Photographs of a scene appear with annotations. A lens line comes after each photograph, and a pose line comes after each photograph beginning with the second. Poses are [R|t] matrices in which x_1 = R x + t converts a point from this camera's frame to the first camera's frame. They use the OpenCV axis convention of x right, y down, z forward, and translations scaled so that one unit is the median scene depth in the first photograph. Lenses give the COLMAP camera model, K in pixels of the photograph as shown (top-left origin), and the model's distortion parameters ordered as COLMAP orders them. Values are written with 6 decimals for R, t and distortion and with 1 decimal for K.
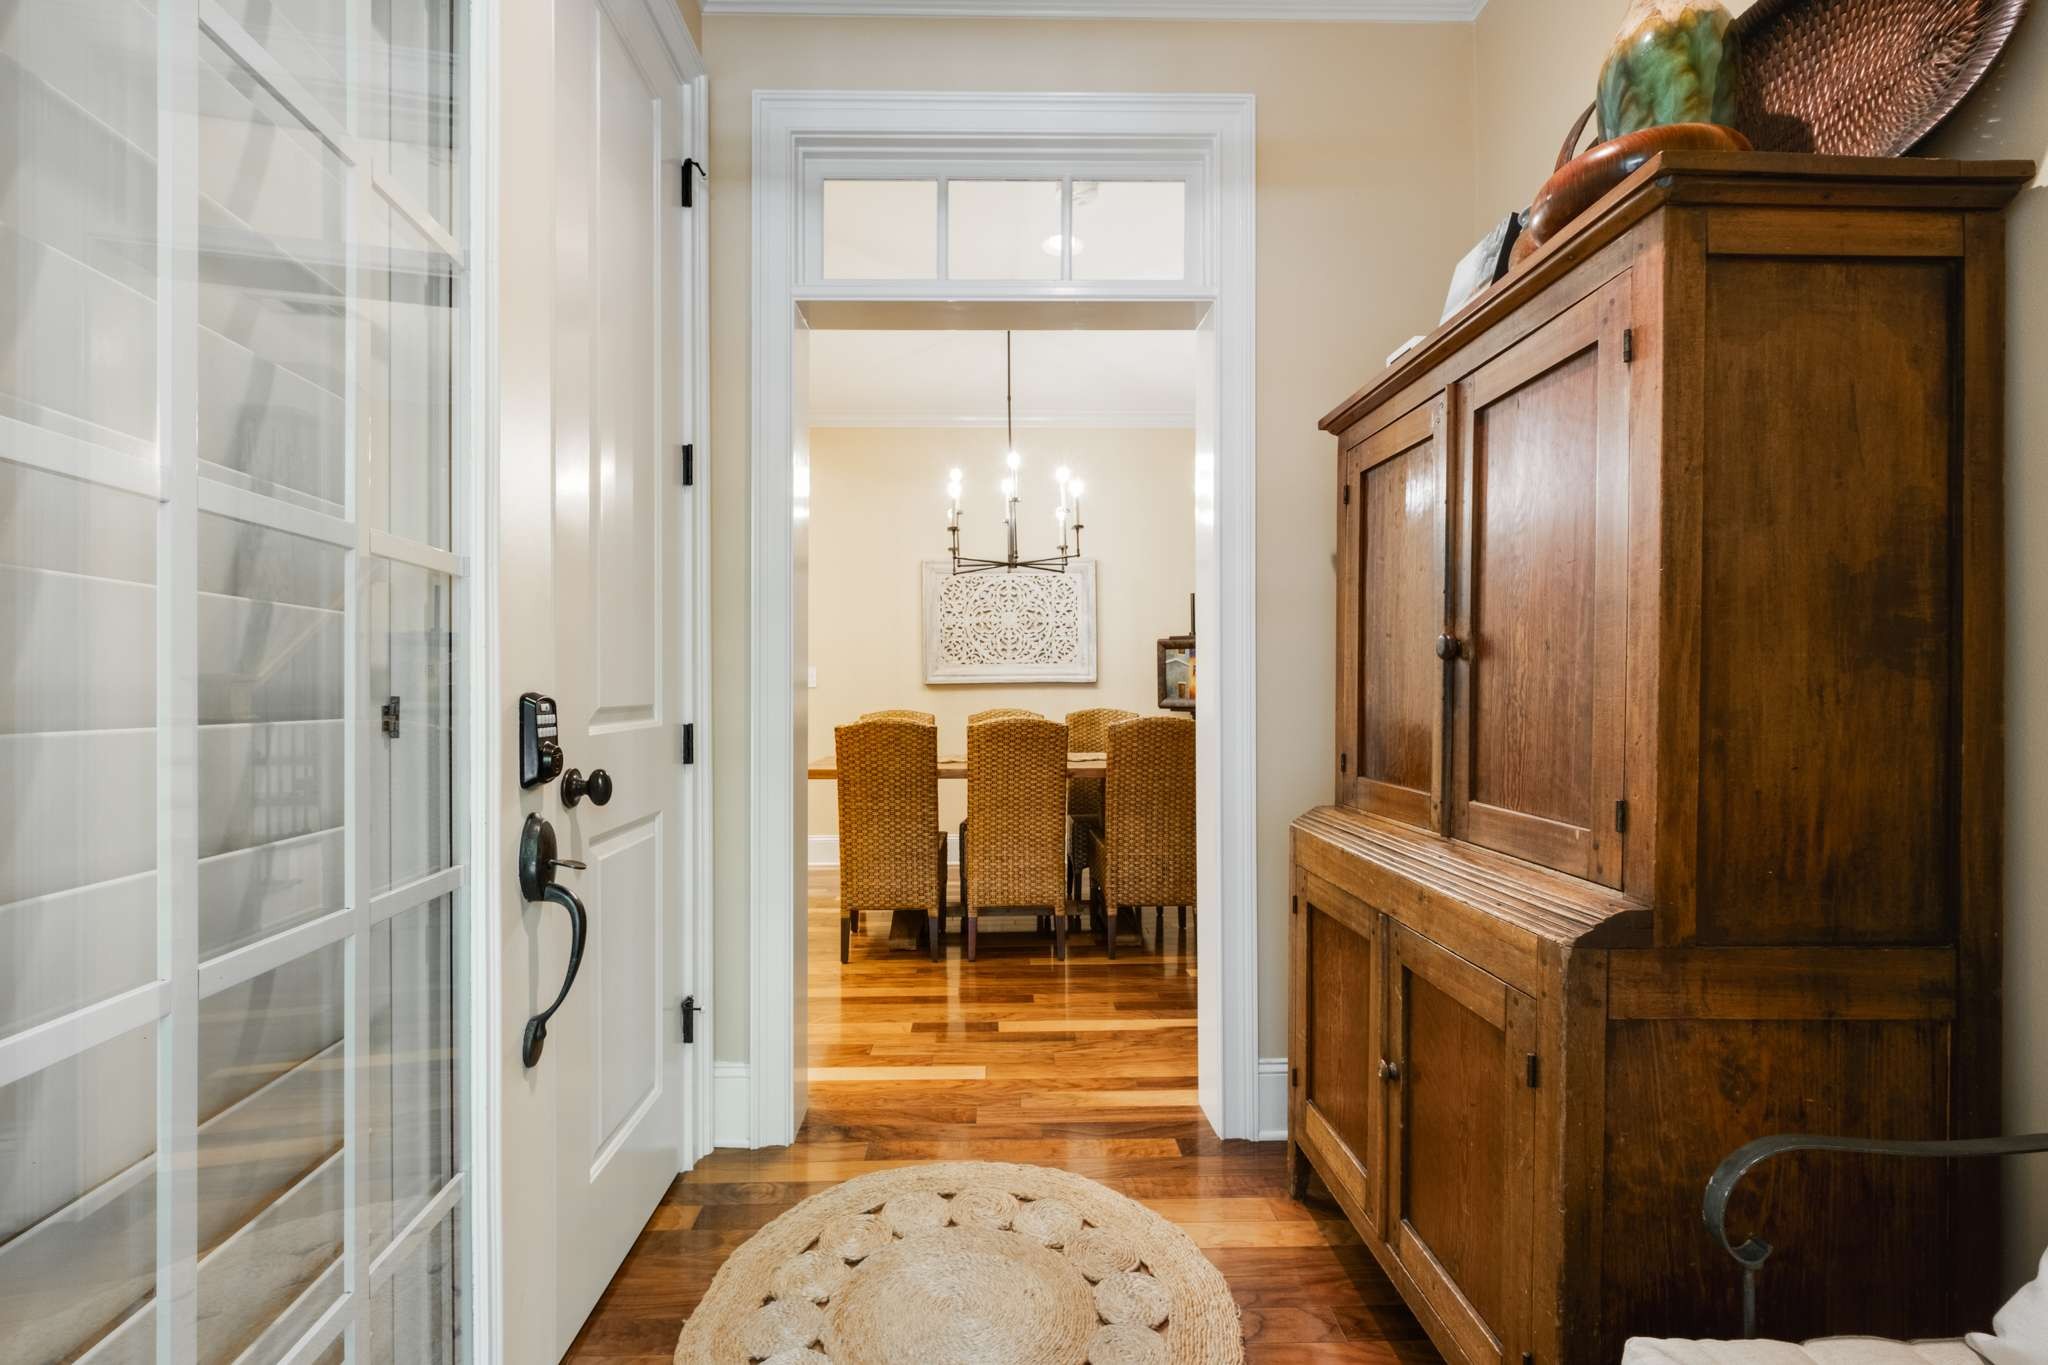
lens RADIAL K [[877.0, 0, 1025.6], [0, 877.0, 687.3], [0, 0, 1]] dist [-0.005951, 0.000100]
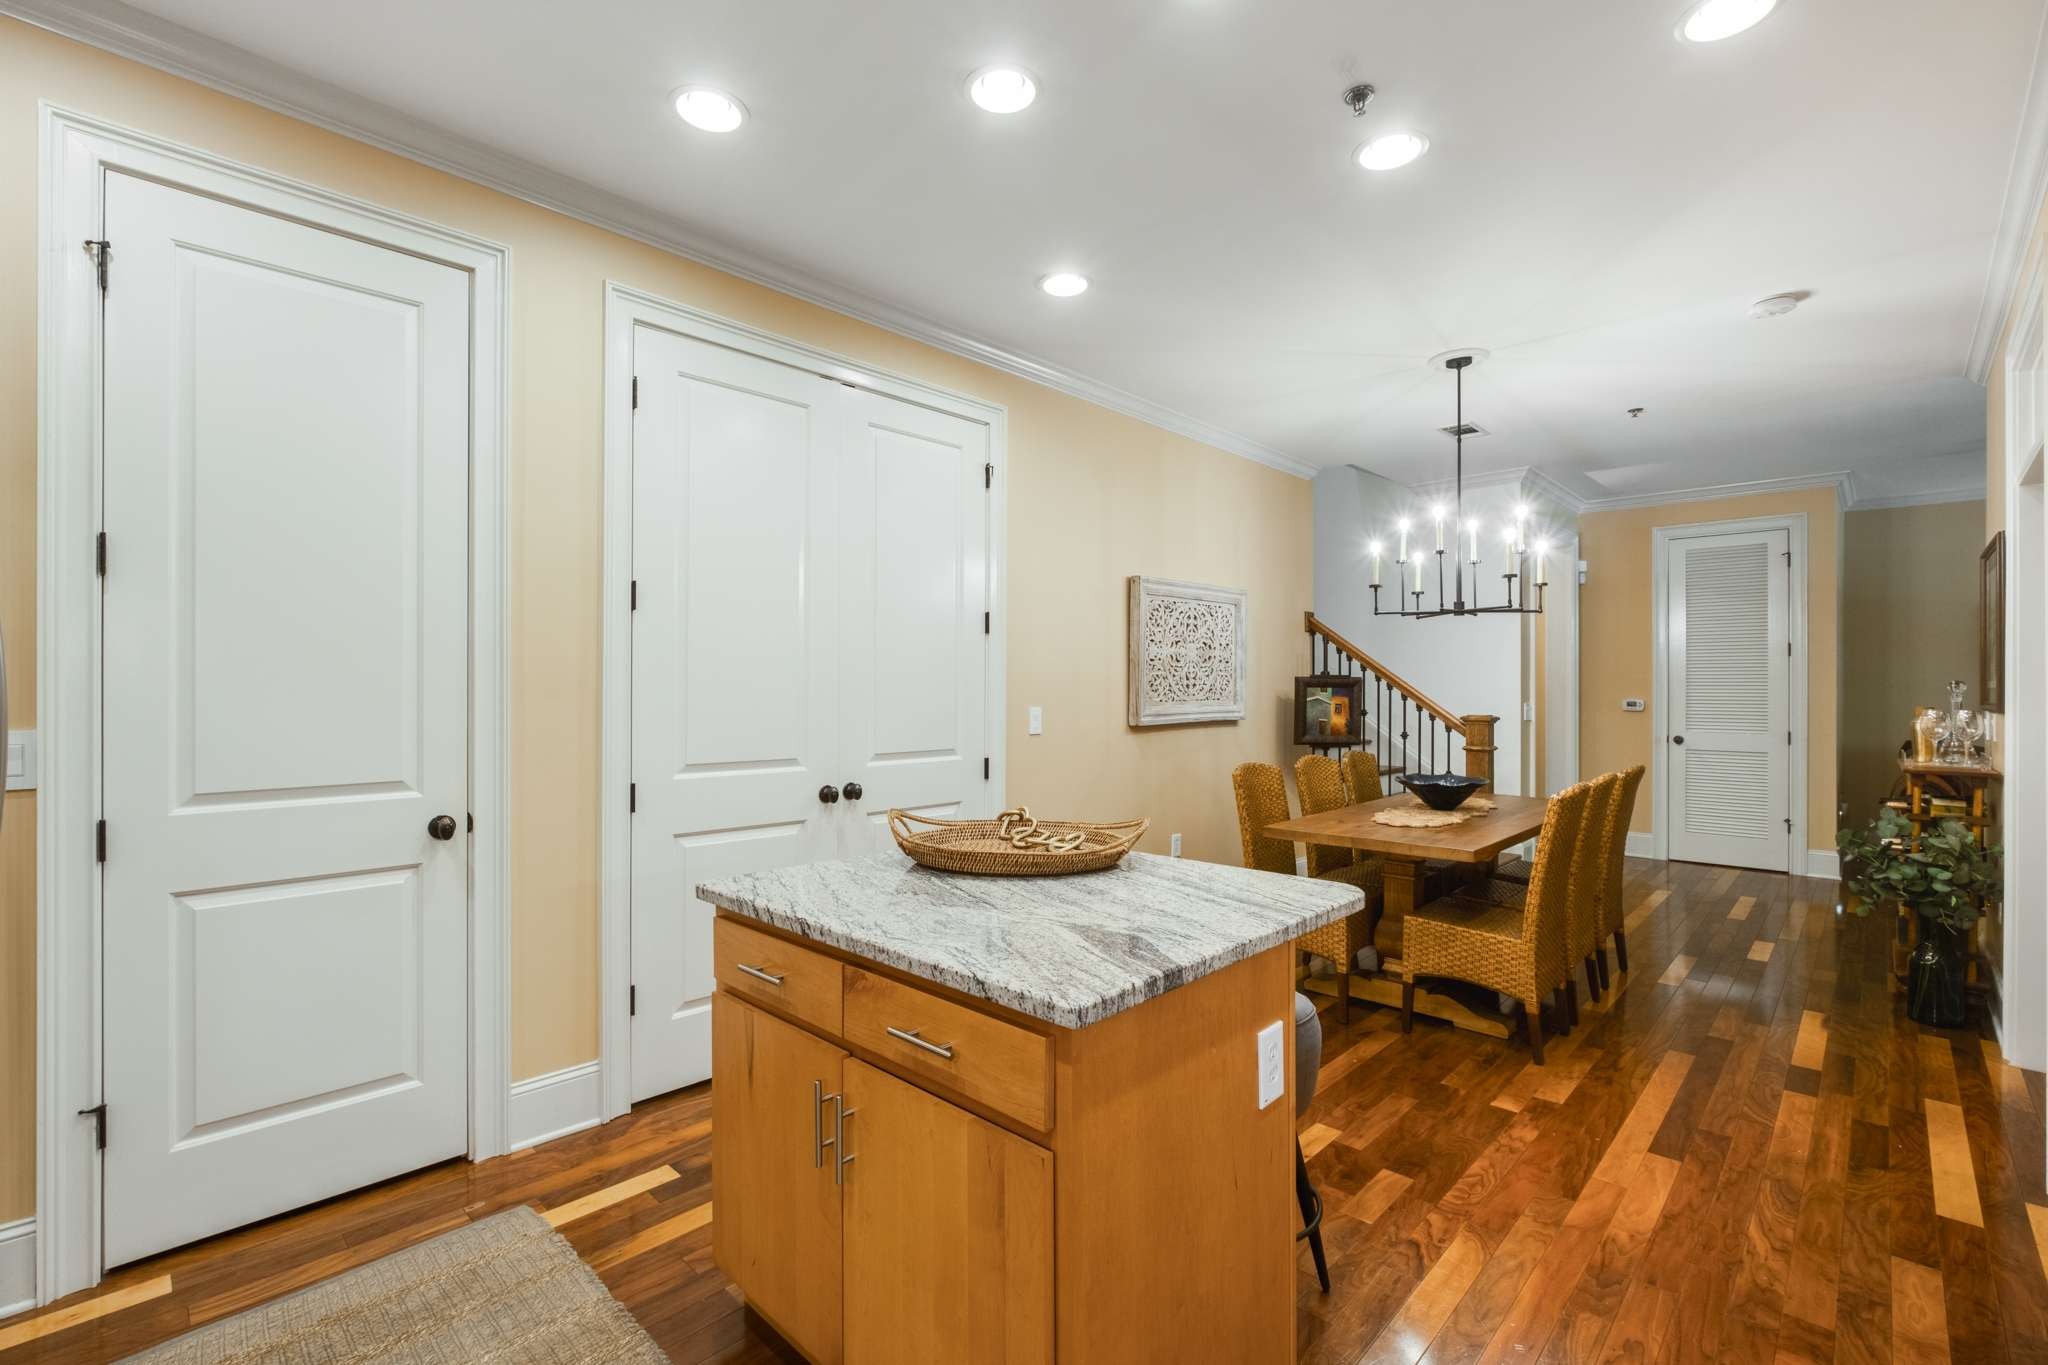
lens RADIAL K [[877.0, 0, 1051.3], [0, 877.0, 683.5], [0, 0, 1]] dist [-0.005951, 0.000100]
pose [[0.707600, 0.008467, 0.706562, -0.755235], [-0.004962, 0.999963, -0.007014, -0.037900], [-0.706595, 0.001457, 0.707616, 0.467535]]
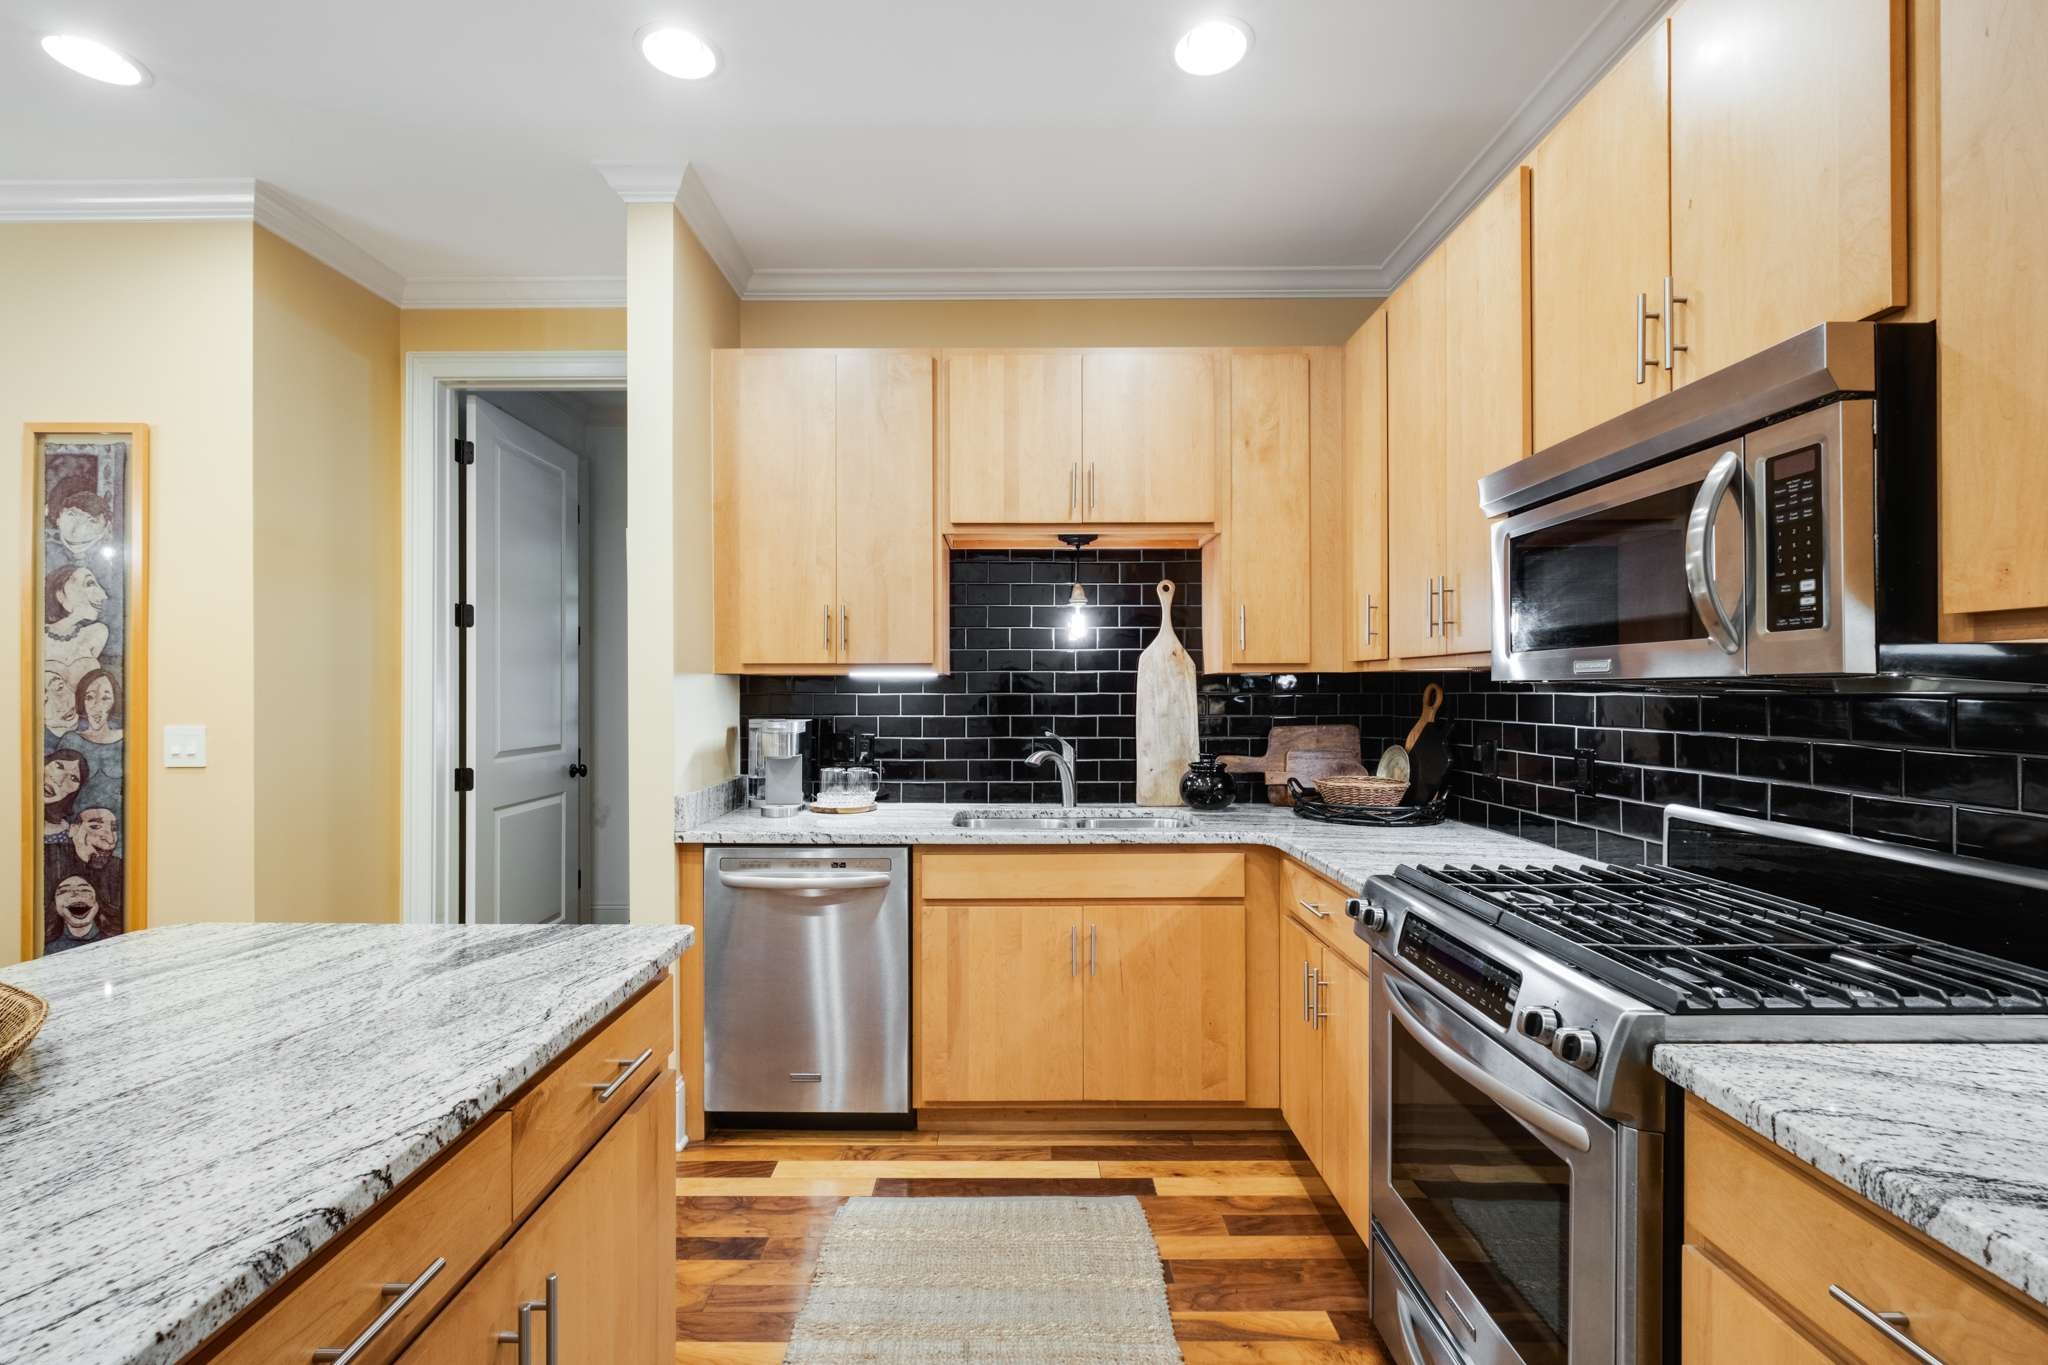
lens RADIAL K [[877.0, 0, 1015.2], [0, 877.0, 682.6], [0, 0, 1]] dist [-0.005951, 0.000100]
pose [[-0.999444, 0.003043, 0.033194, -0.718458], [0.002735, 0.999953, -0.009317, -0.037874], [-0.033221, -0.009221, -0.999405, 0.869337]]
